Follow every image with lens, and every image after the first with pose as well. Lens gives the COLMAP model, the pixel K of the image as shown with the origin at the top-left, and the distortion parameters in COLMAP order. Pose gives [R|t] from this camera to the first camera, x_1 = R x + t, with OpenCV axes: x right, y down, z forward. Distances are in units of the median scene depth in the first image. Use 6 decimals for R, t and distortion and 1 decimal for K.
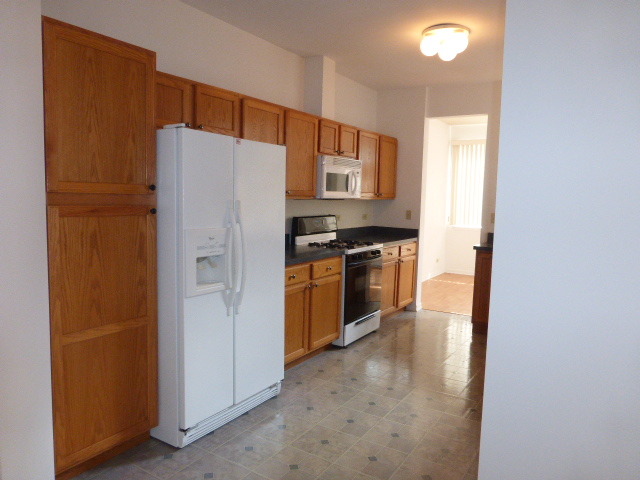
lens RADIAL K [[468.7, 0, 318.5], [0, 468.7, 240.7], [0, 0, 1]] dist [-0.026440, 0.027147]
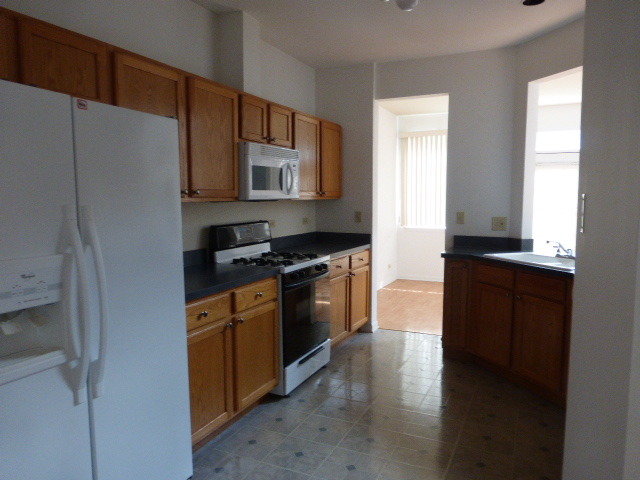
lens RADIAL K [[468.7, 0, 321.5], [0, 468.7, 241.3], [0, 0, 1]] dist [-0.026440, 0.027147]
pose [[0.991196, -0.040630, 0.126013, 0.027181], [0.041119, 0.999153, -0.001285, -0.017852], [-0.125854, 0.006455, 0.992028, 0.238632]]
